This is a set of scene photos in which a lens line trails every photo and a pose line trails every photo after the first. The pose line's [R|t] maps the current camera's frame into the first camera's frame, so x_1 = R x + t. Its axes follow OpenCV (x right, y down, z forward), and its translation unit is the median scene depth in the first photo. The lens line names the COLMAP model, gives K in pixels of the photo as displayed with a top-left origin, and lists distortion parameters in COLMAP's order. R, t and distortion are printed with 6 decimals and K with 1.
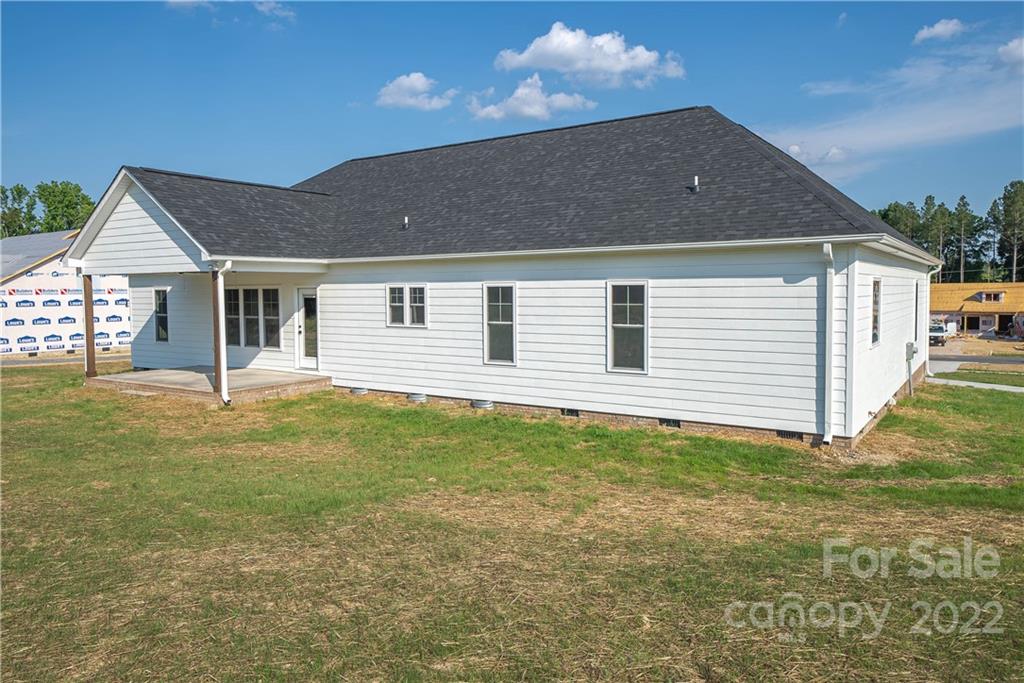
lens RADIAL K [[711.9, 0, 511.8], [0, 711.9, 323.2], [0, 0, 1]] dist [0.028456, 0.002278]
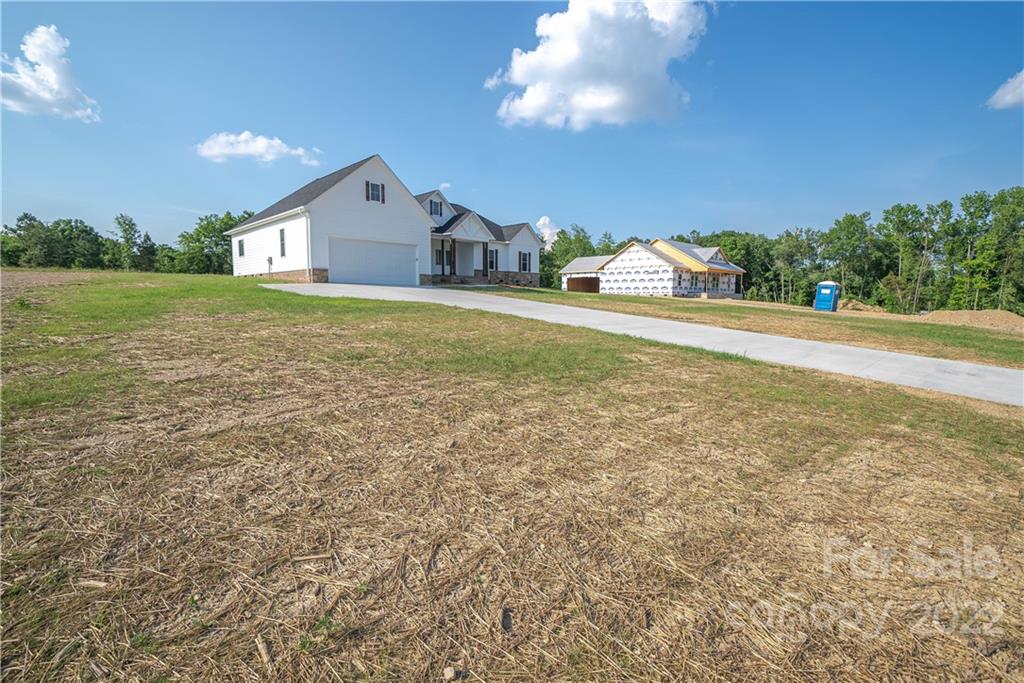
lens RADIAL K [[460.4, 0, 510.8], [0, 460.4, 335.7], [0, 0, 1]] dist [0.017003, -0.000013]
pose [[-0.189959, 0.126340, -0.973629, 2.026236], [-0.016385, 0.991140, 0.131809, -0.043320], [0.981655, 0.040991, -0.186206, 2.163254]]
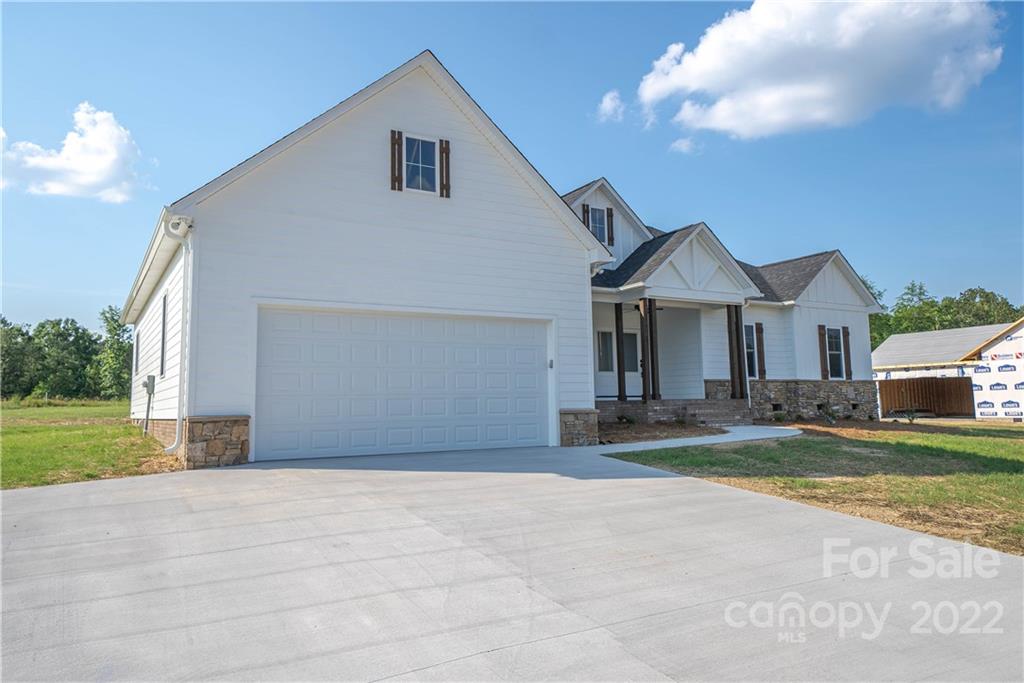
lens RADIAL K [[711.9, 0, 511.8], [0, 711.9, 323.2], [0, 0, 1]] dist [0.028456, 0.002278]
pose [[-0.429891, -0.051016, -0.901438, 1.188693], [0.021951, 0.997517, -0.066921, -0.084382], [0.902614, -0.048556, -0.427704, 1.818276]]
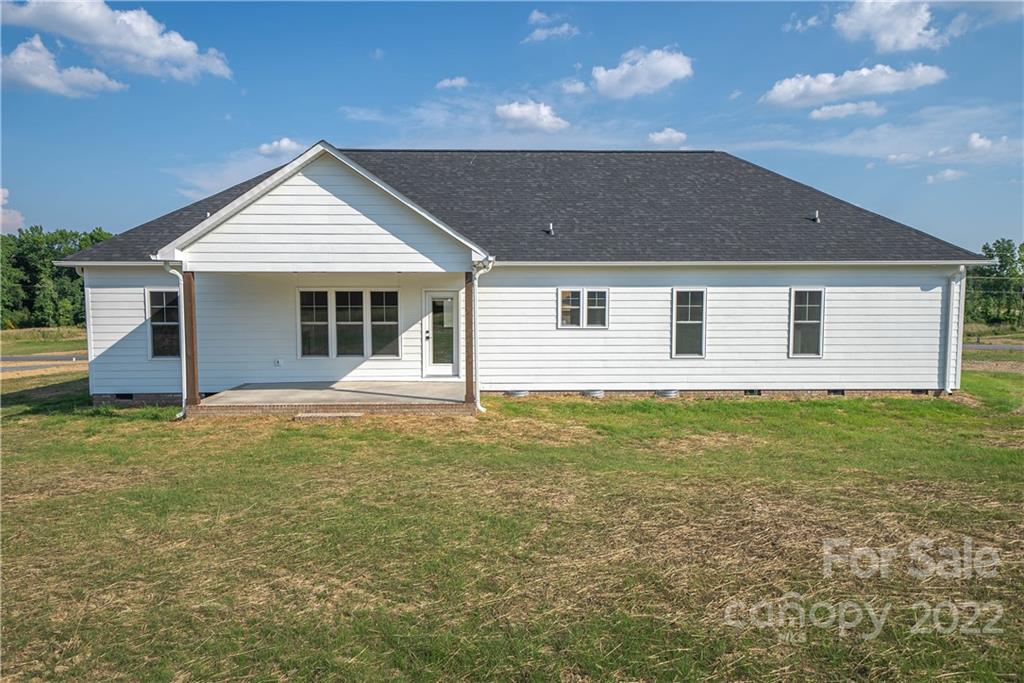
lens RADIAL K [[683.4, 0, 512.0], [0, 683.4, 341.5], [0, 0, 1]] dist [0.030204, 0.000235]
pose [[0.814316, -0.033223, 0.579470, -0.774189], [0.021587, 0.999403, 0.026964, -0.004777], [-0.580020, -0.009448, 0.814548, 0.213525]]
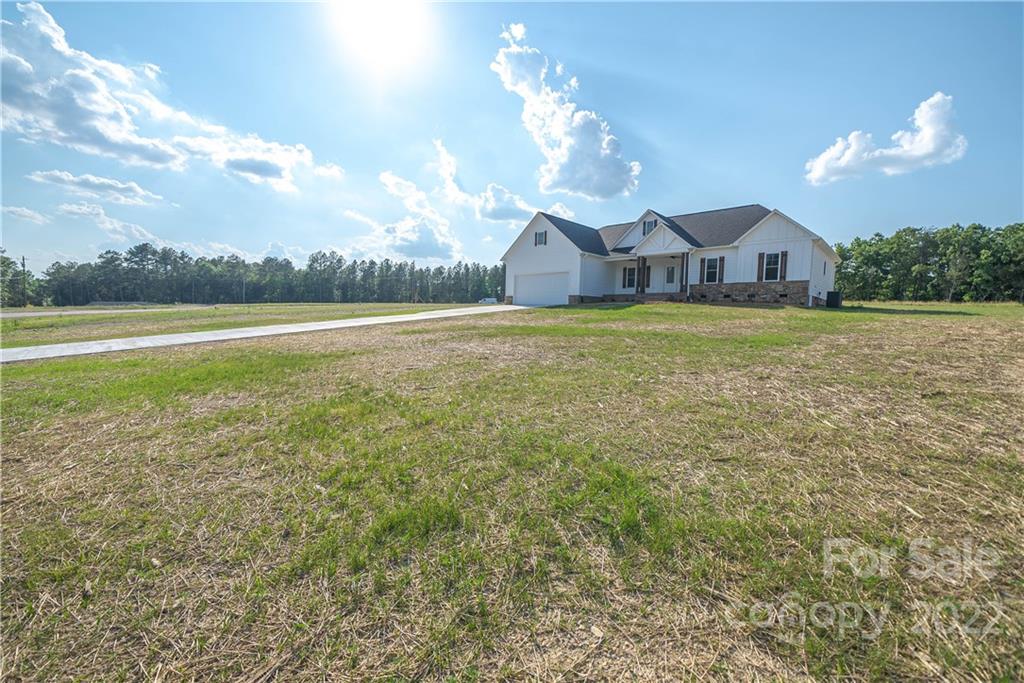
lens RADIAL K [[416.4, 0, 509.1], [0, 416.4, 340.6], [0, 0, 1]] dist [-0.001443, -0.000031]
pose [[-0.986917, 0.011595, 0.160811, 0.396857], [0.023082, 0.997297, 0.069754, 0.027350], [-0.159568, 0.072553, -0.984517, 3.364096]]
